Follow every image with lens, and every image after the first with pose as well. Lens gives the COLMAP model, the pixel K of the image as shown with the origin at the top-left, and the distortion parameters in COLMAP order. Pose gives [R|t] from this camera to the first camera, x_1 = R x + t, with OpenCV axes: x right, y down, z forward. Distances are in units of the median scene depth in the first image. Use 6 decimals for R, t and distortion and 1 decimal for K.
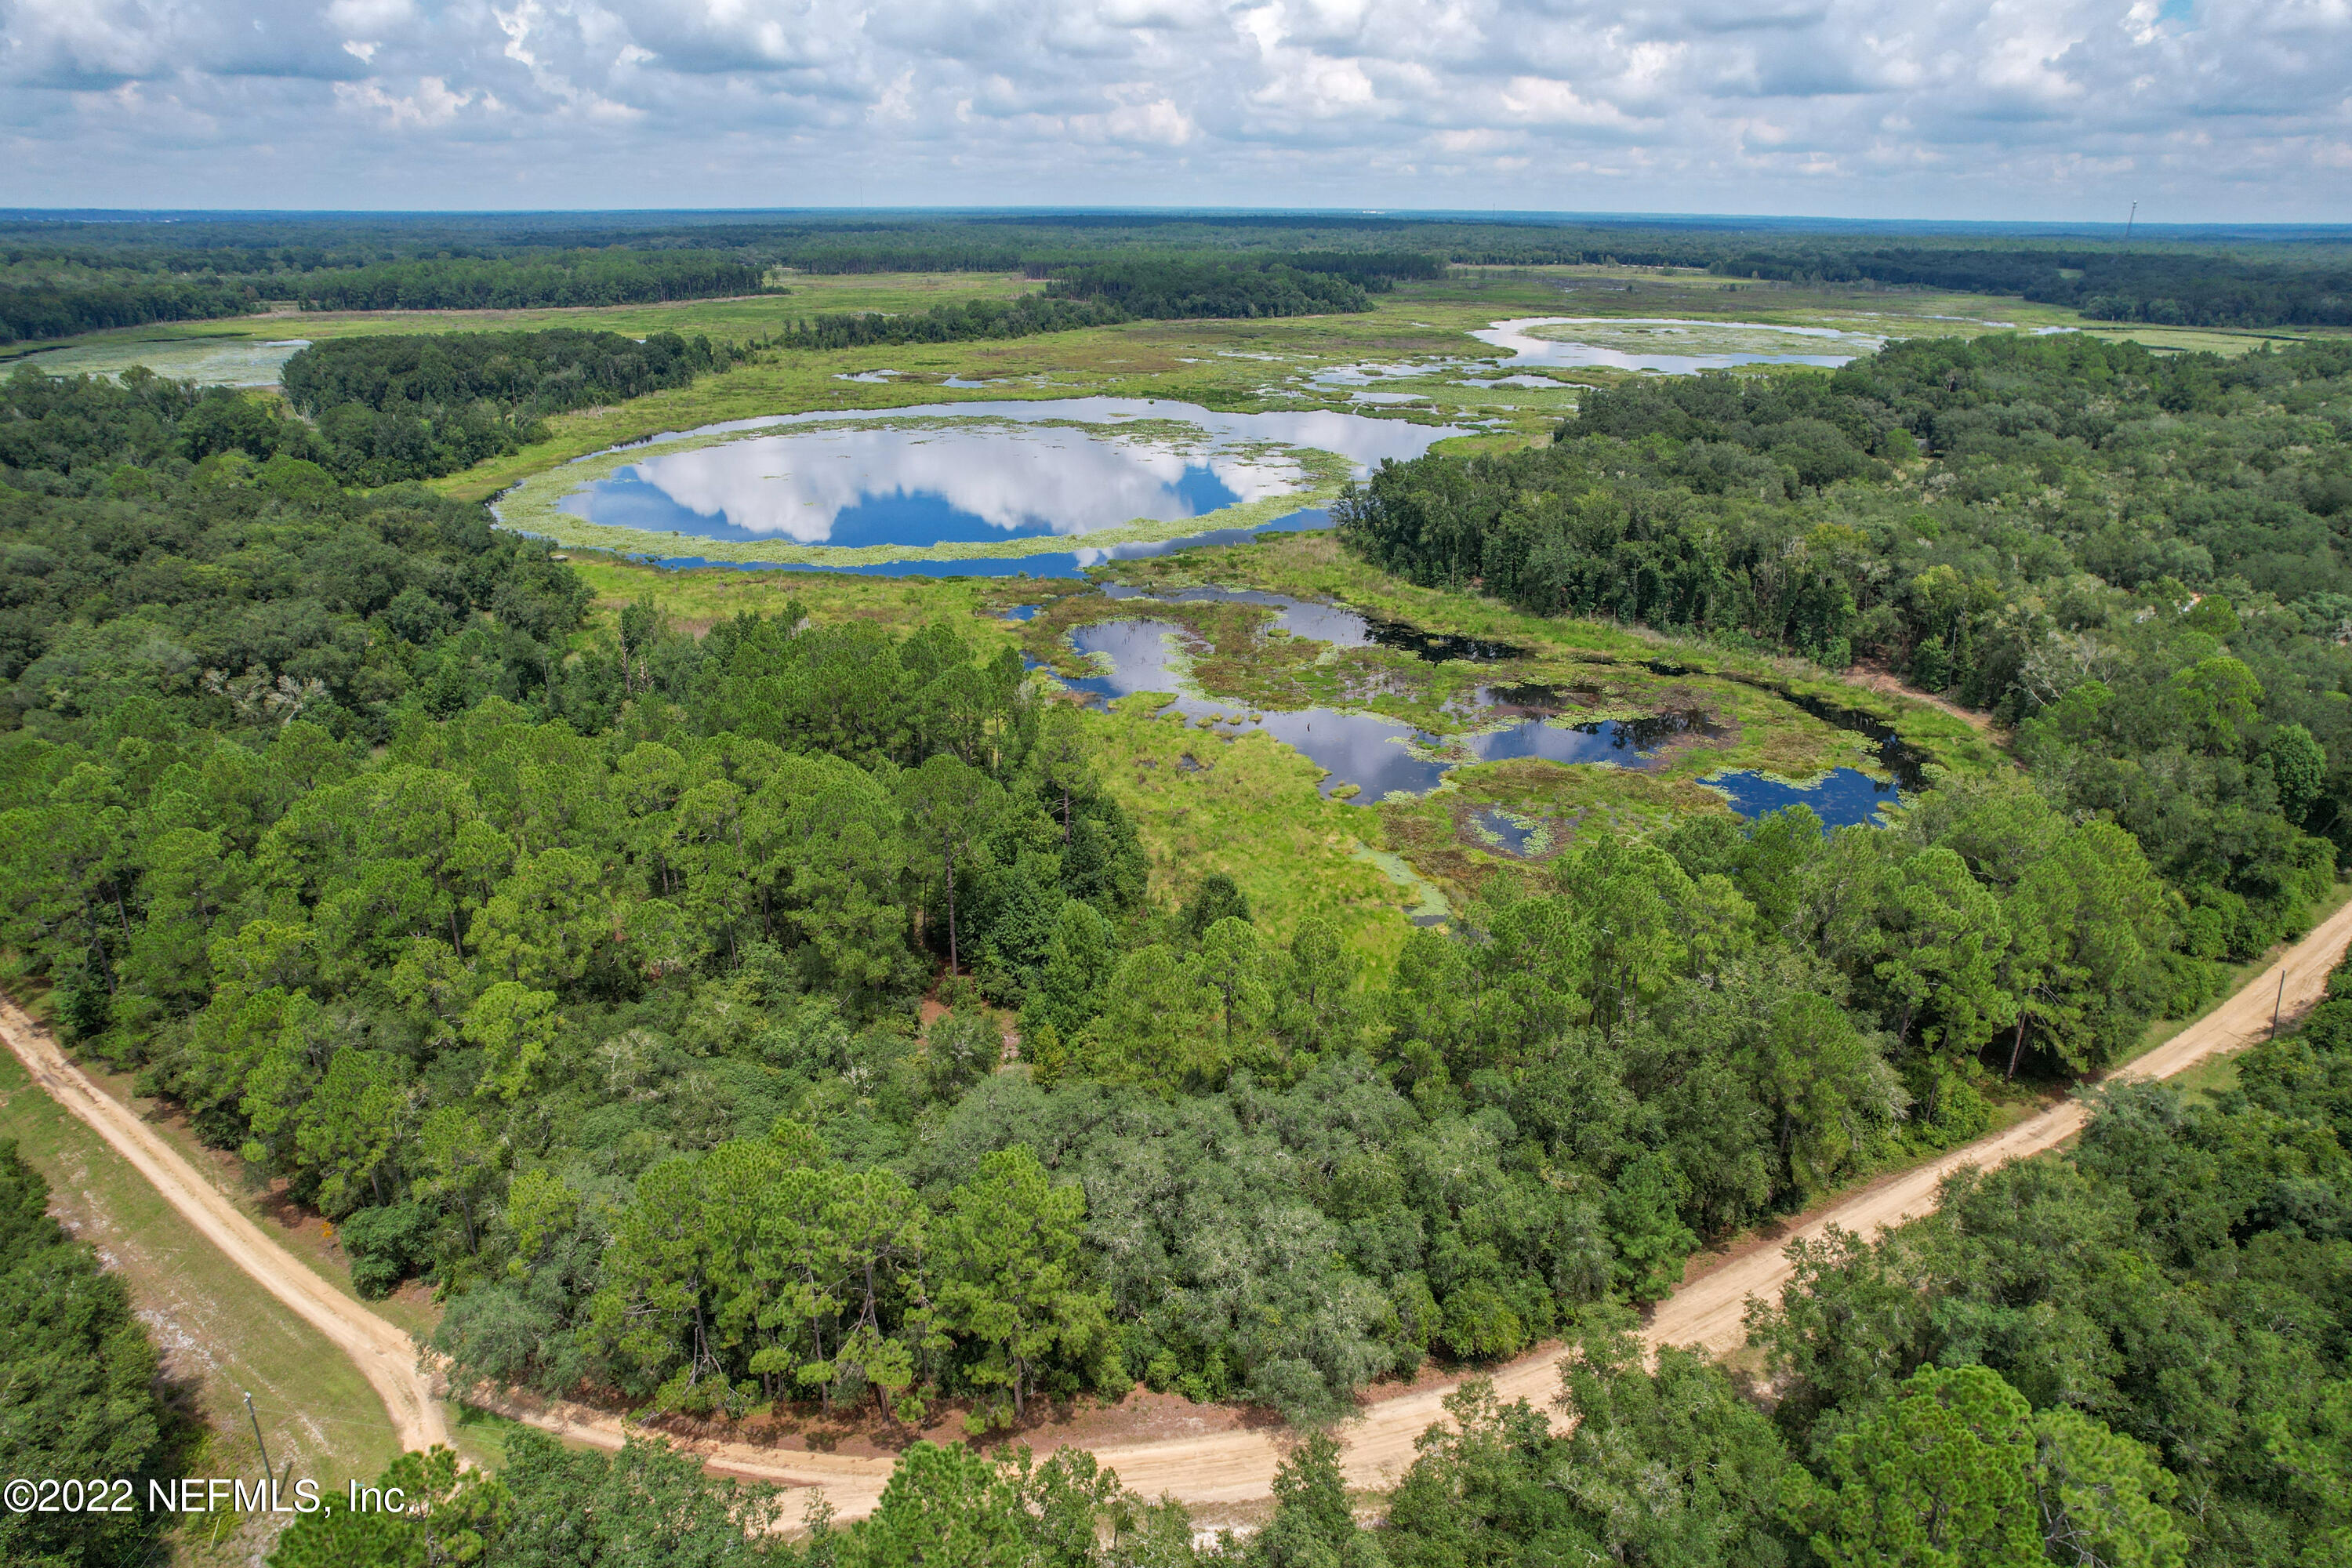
lens RADIAL K [[1674.7, 0, 1188.8], [0, 1674.7, 781.8], [0, 0, 1]] dist [-0.107226, 0.114603]
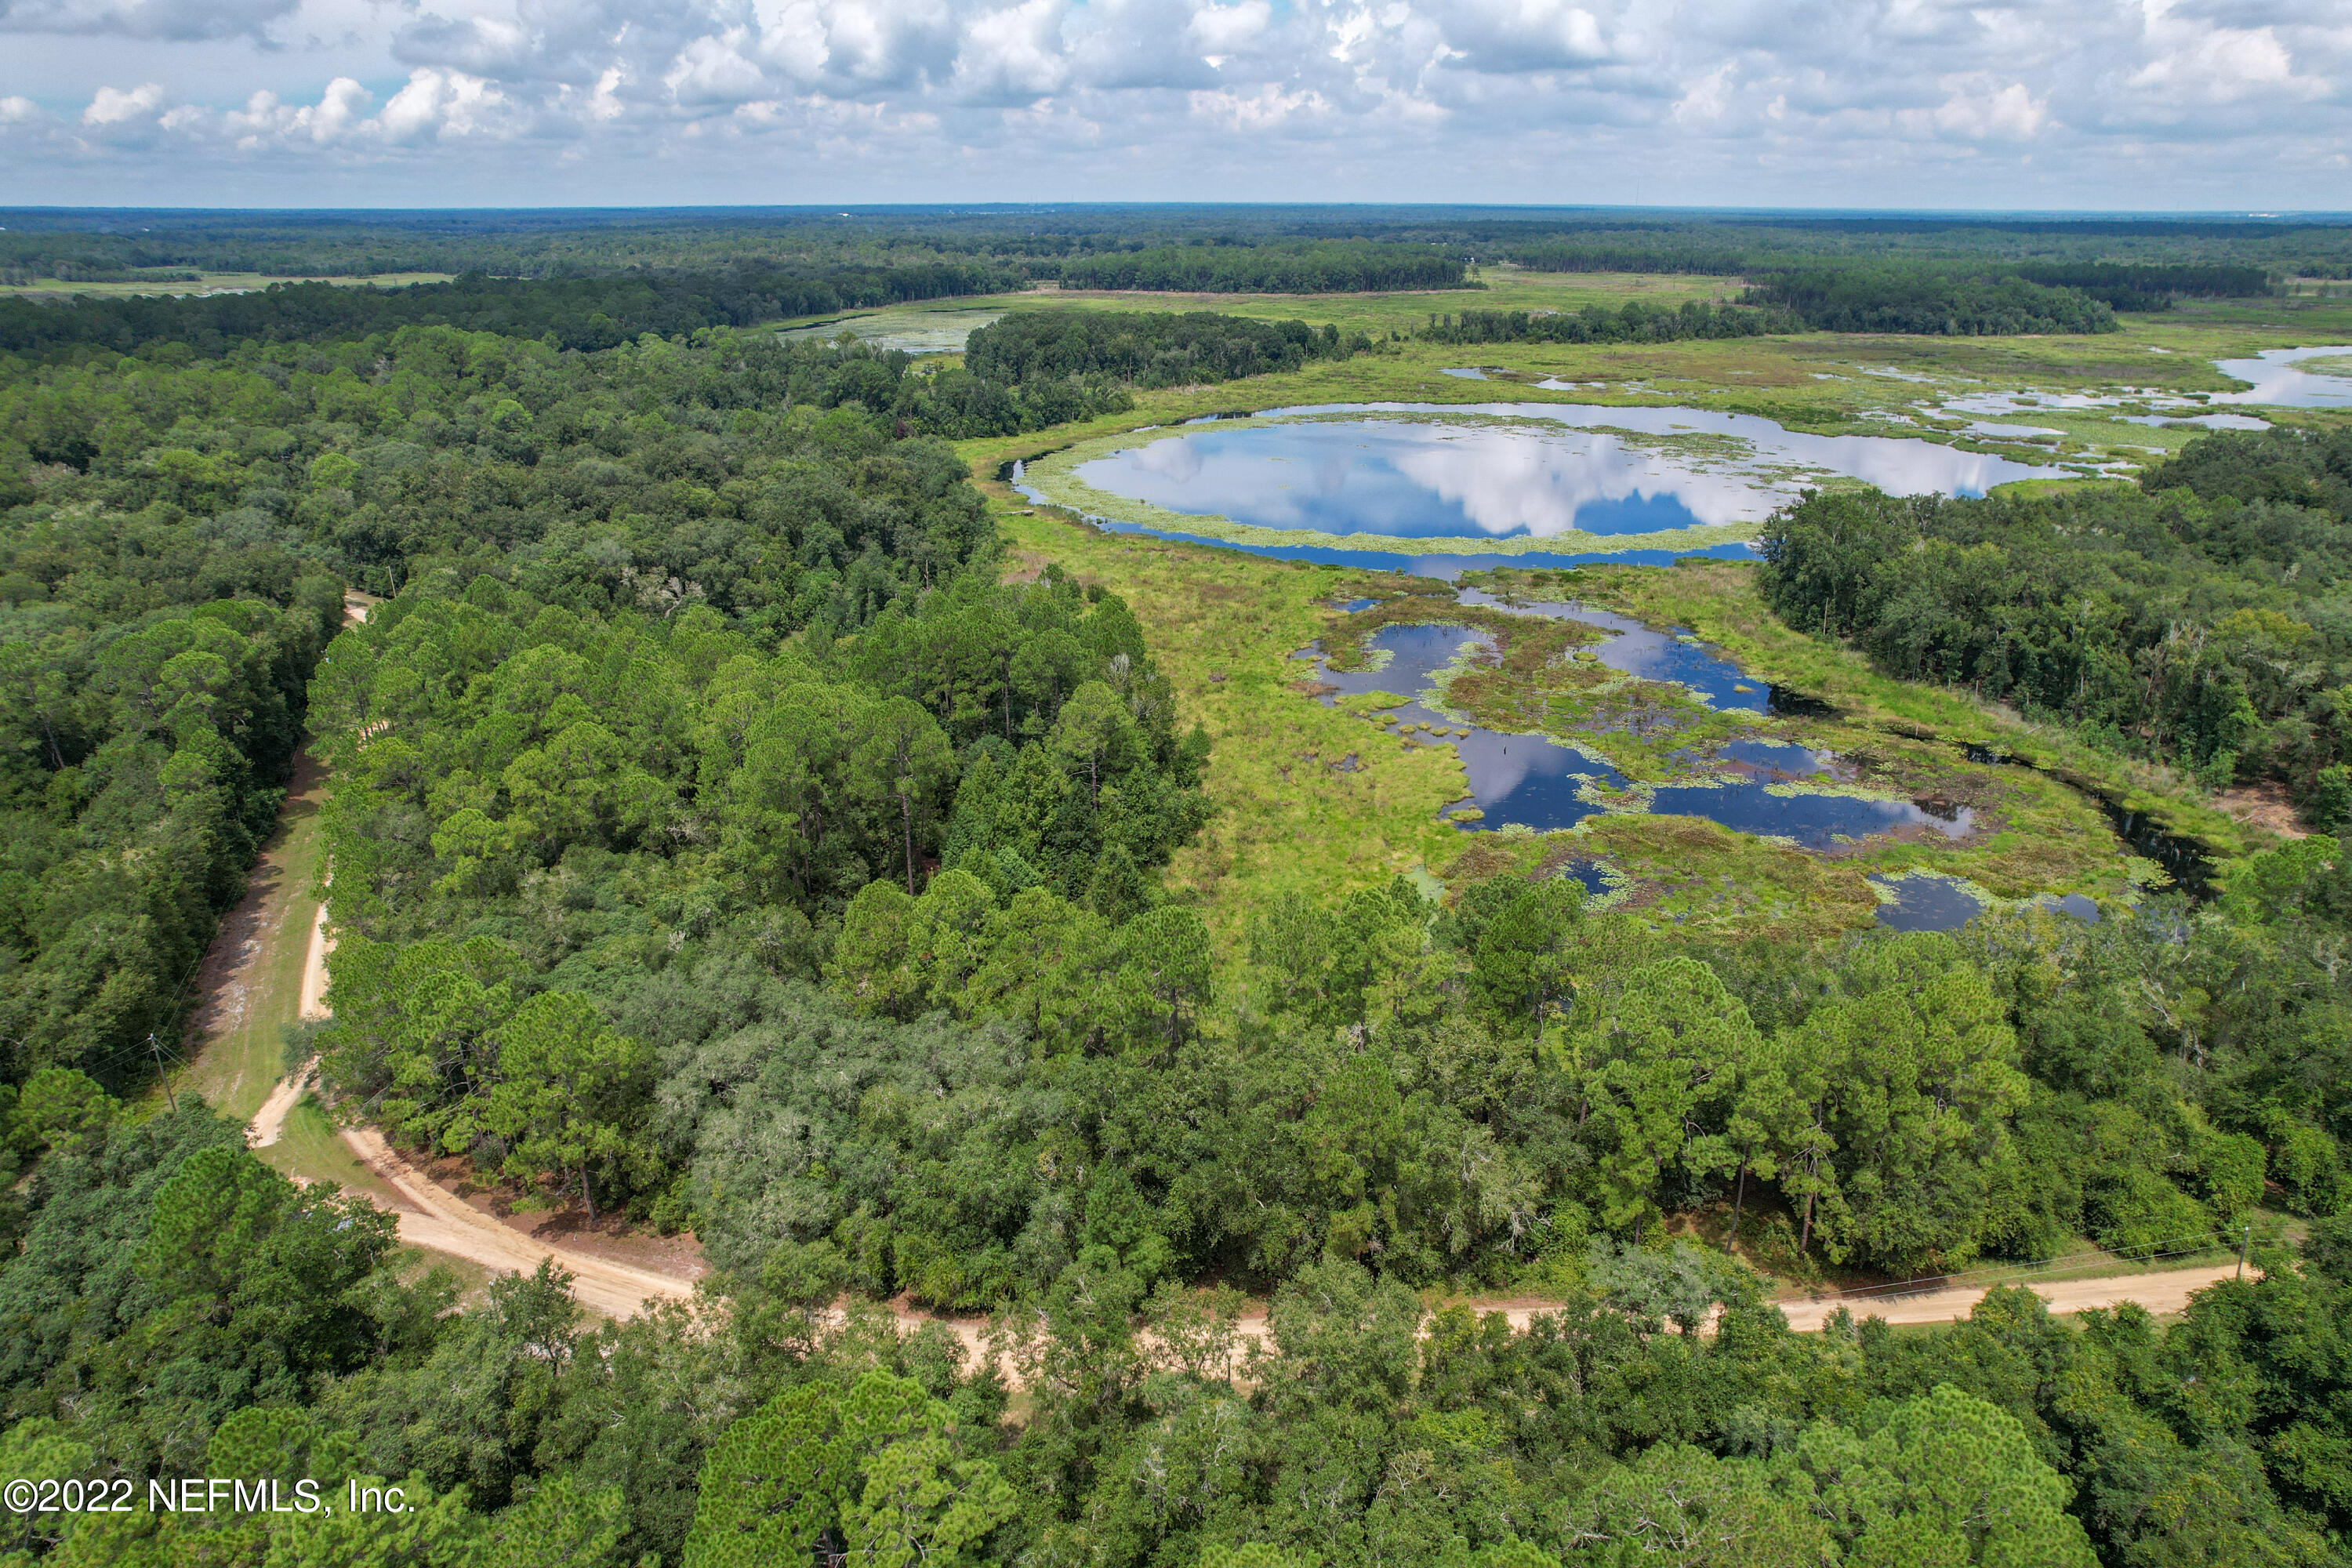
lens RADIAL K [[1674.7, 0, 1188.8], [0, 1674.7, 781.8], [0, 0, 1]] dist [-0.107226, 0.114603]
pose [[0.861374, 0.164643, -0.480550, 0.167829], [-0.163279, 0.985554, 0.044990, -0.012383], [0.481015, 0.039711, 0.875813, 0.028980]]
